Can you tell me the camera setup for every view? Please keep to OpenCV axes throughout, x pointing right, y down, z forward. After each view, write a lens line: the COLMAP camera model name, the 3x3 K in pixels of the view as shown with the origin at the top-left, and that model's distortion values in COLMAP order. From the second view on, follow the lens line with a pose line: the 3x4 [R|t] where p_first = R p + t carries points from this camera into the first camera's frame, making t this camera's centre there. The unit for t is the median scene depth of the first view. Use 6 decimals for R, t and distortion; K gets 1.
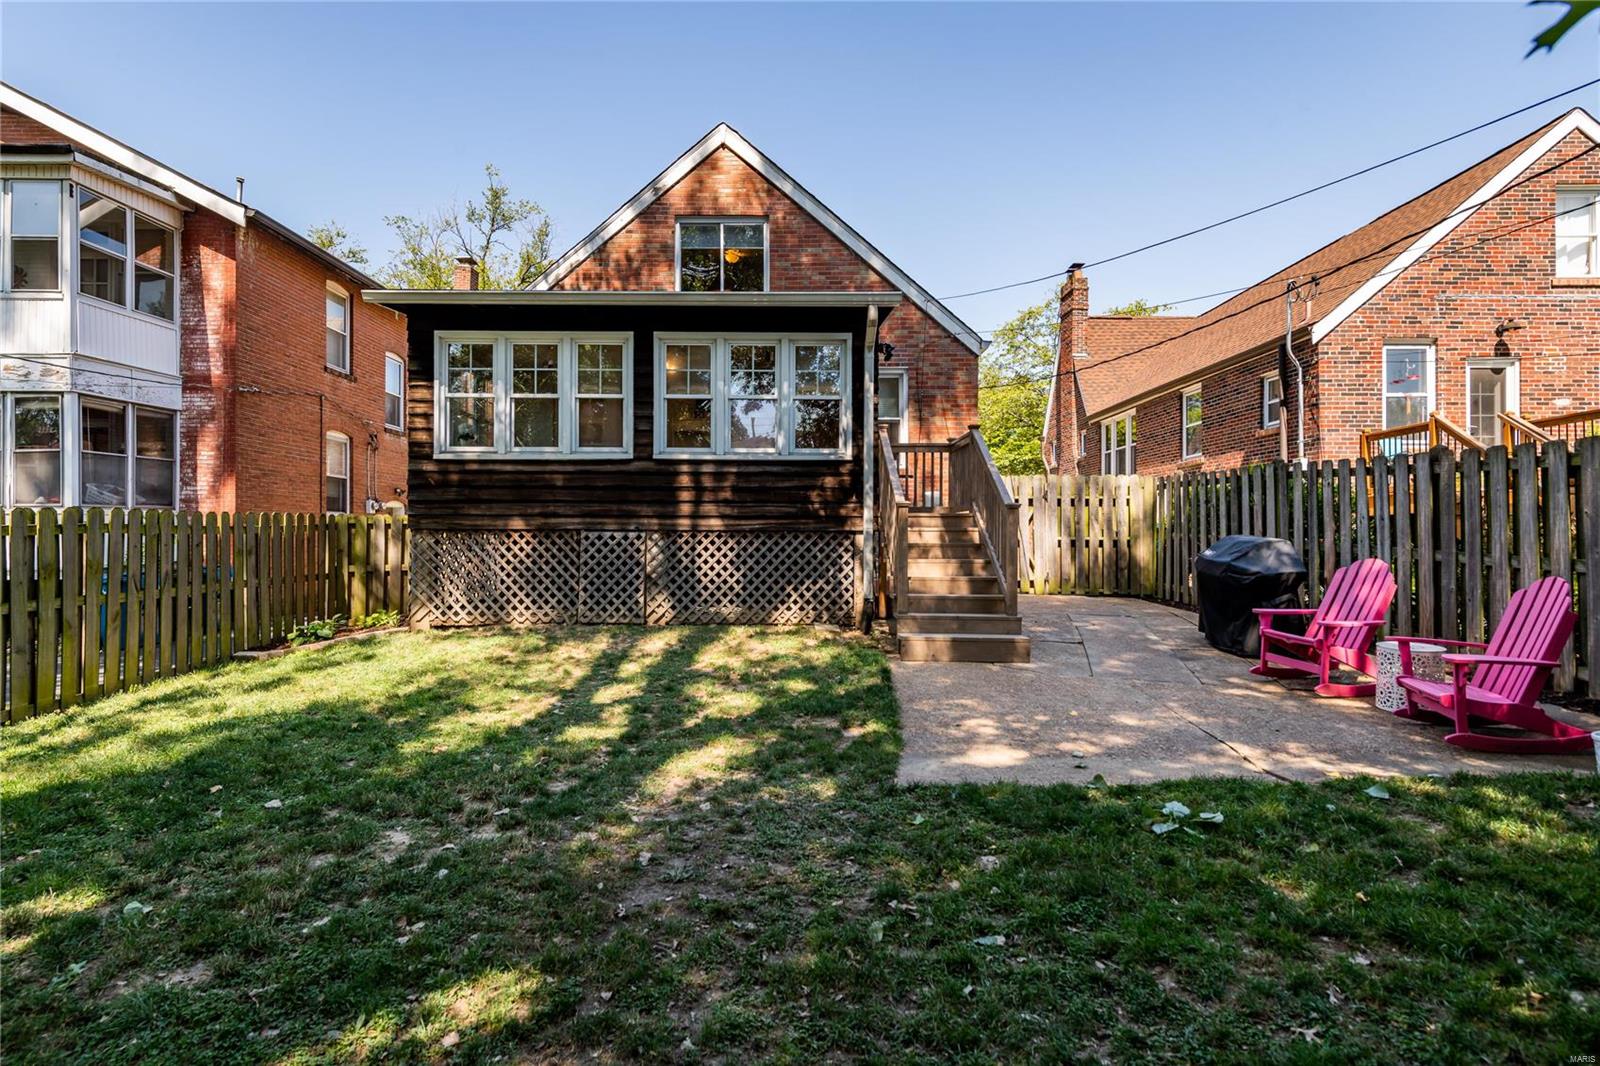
lens RADIAL K [[817.0, 0, 789.3], [0, 817.0, 536.5], [0, 0, 1]] dist [0.017459, -0.002880]
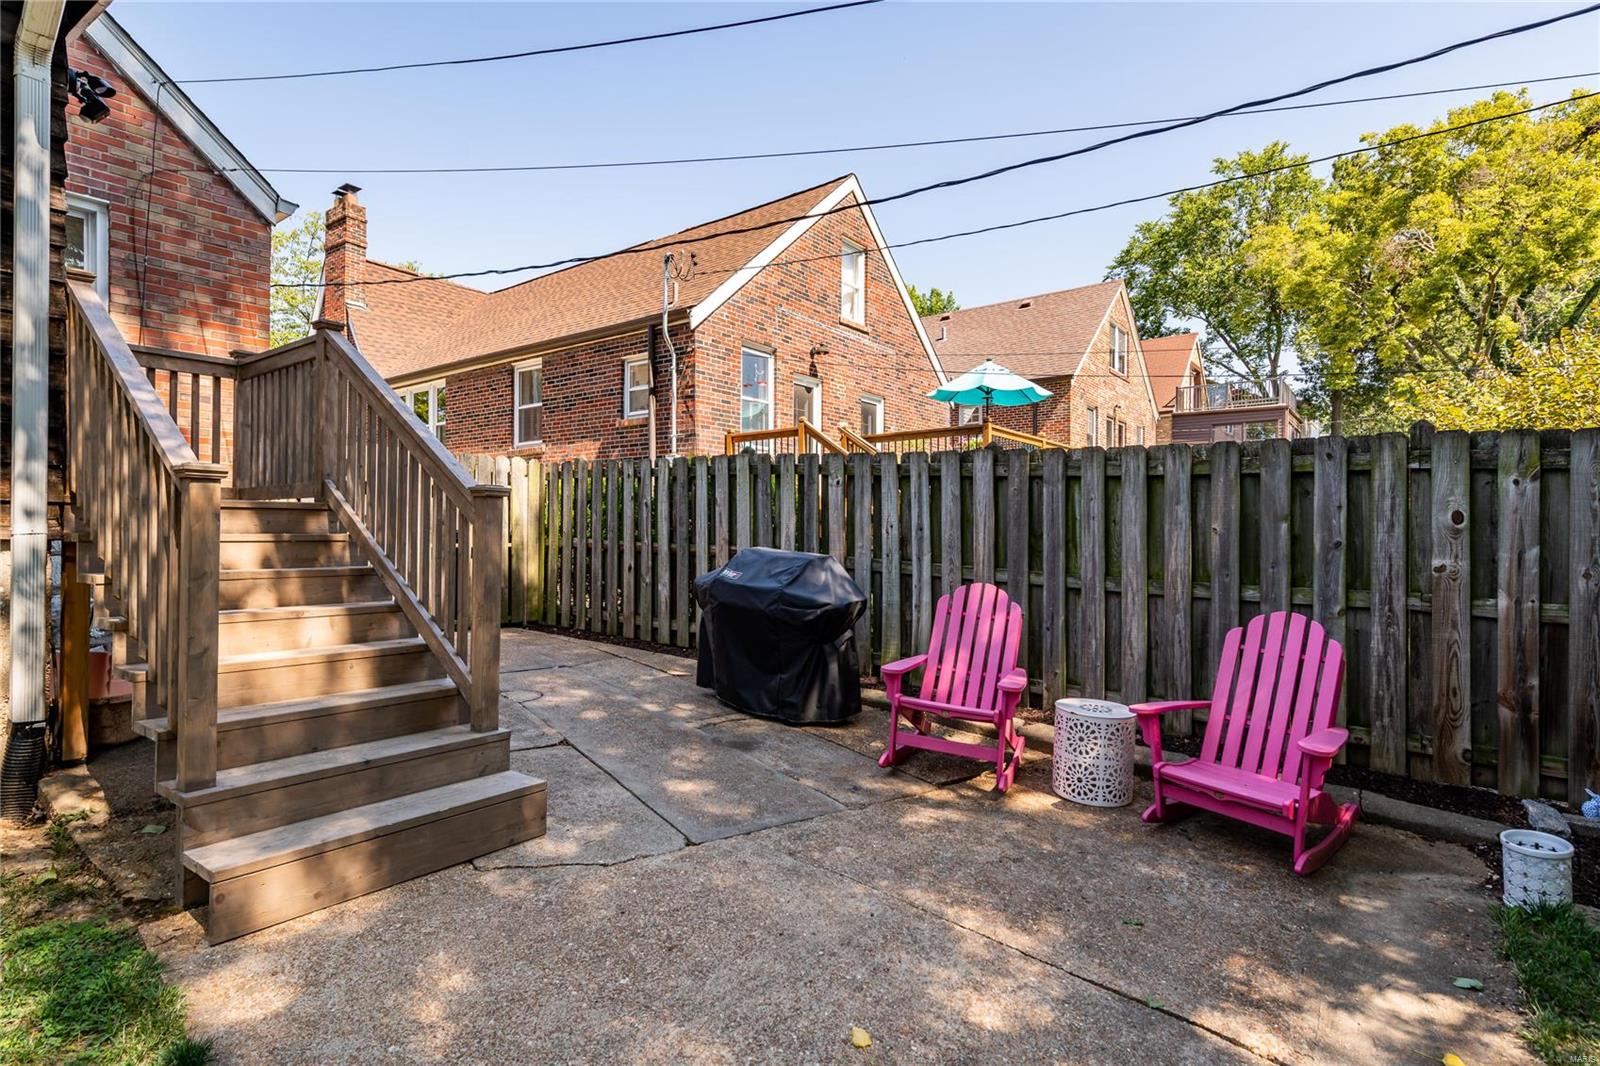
lens RADIAL K [[793.2, 0, 807.3], [0, 793.2, 535.6], [0, 0, 1]] dist [0.006827, -0.003672]
pose [[0.600372, 0.001801, 0.799719, 0.019143], [-0.006264, 0.999977, 0.002451, -0.012308], [-0.799697, -0.006481, 0.600369, 0.490198]]
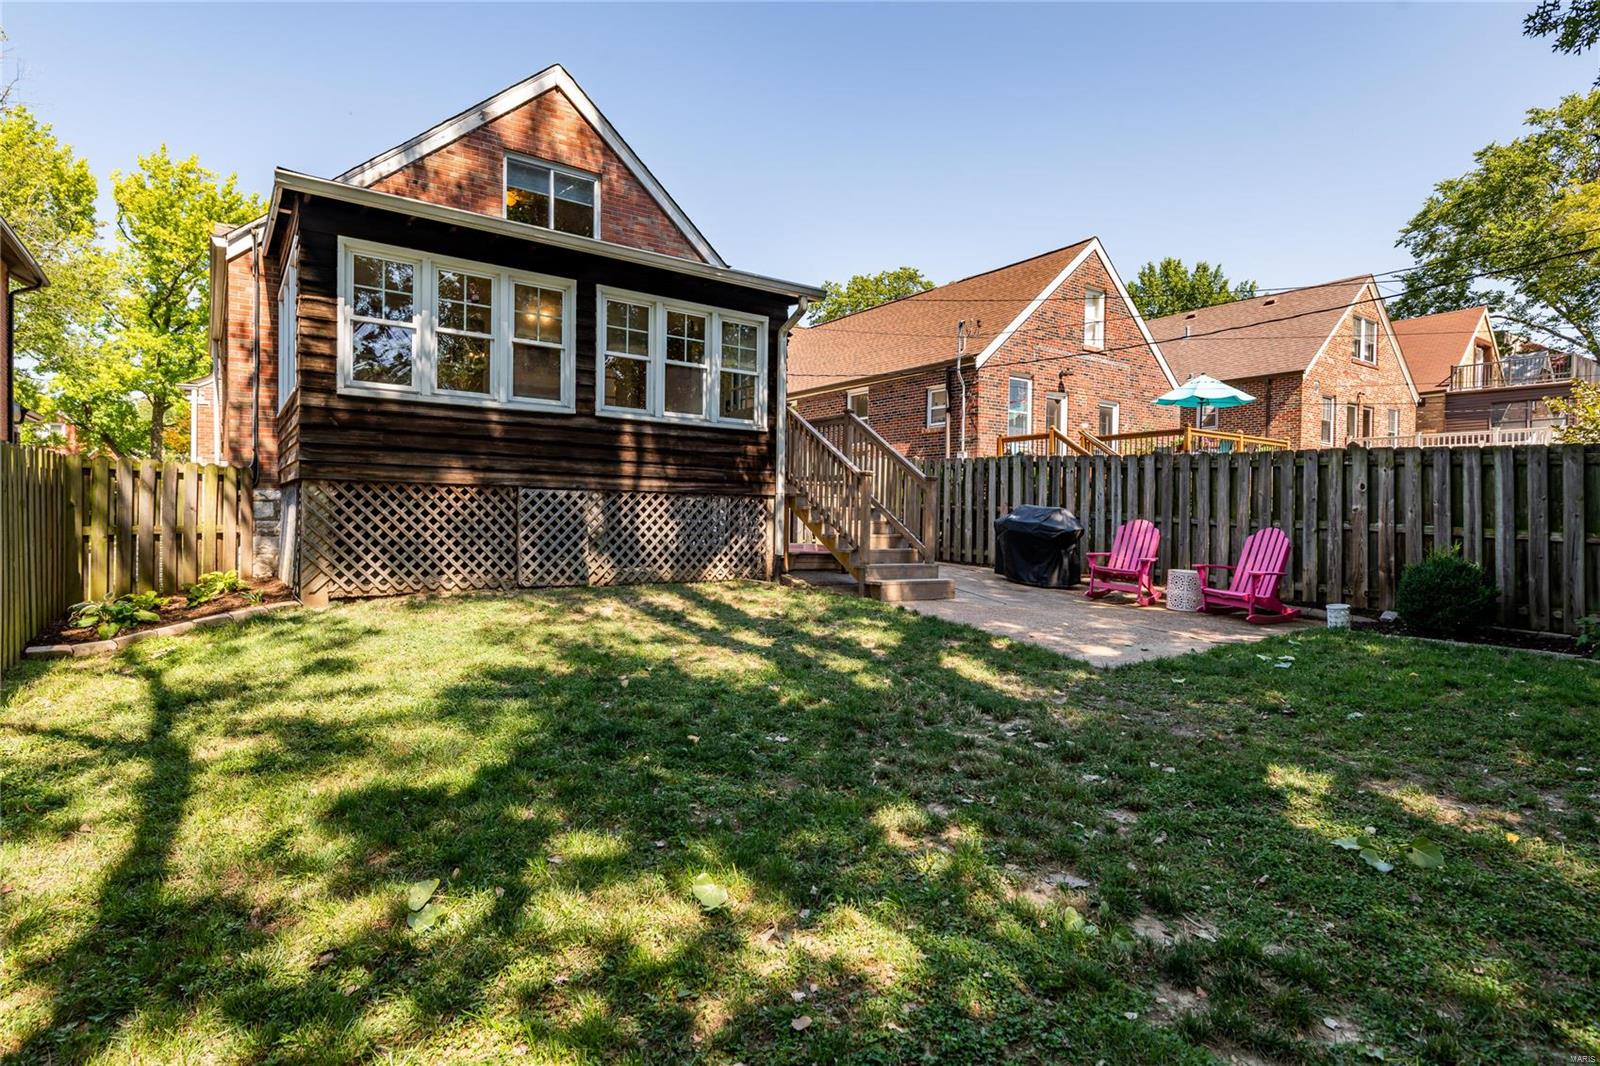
lens RADIAL K [[817.0, 0, 792.4], [0, 817.0, 528.7], [0, 0, 1]] dist [0.017459, -0.002880]
pose [[0.818039, 0.002301, 0.575158, -0.531723], [-0.014074, 0.999773, 0.016018, 0.020147], [-0.574991, -0.021198, 0.817885, 0.067214]]
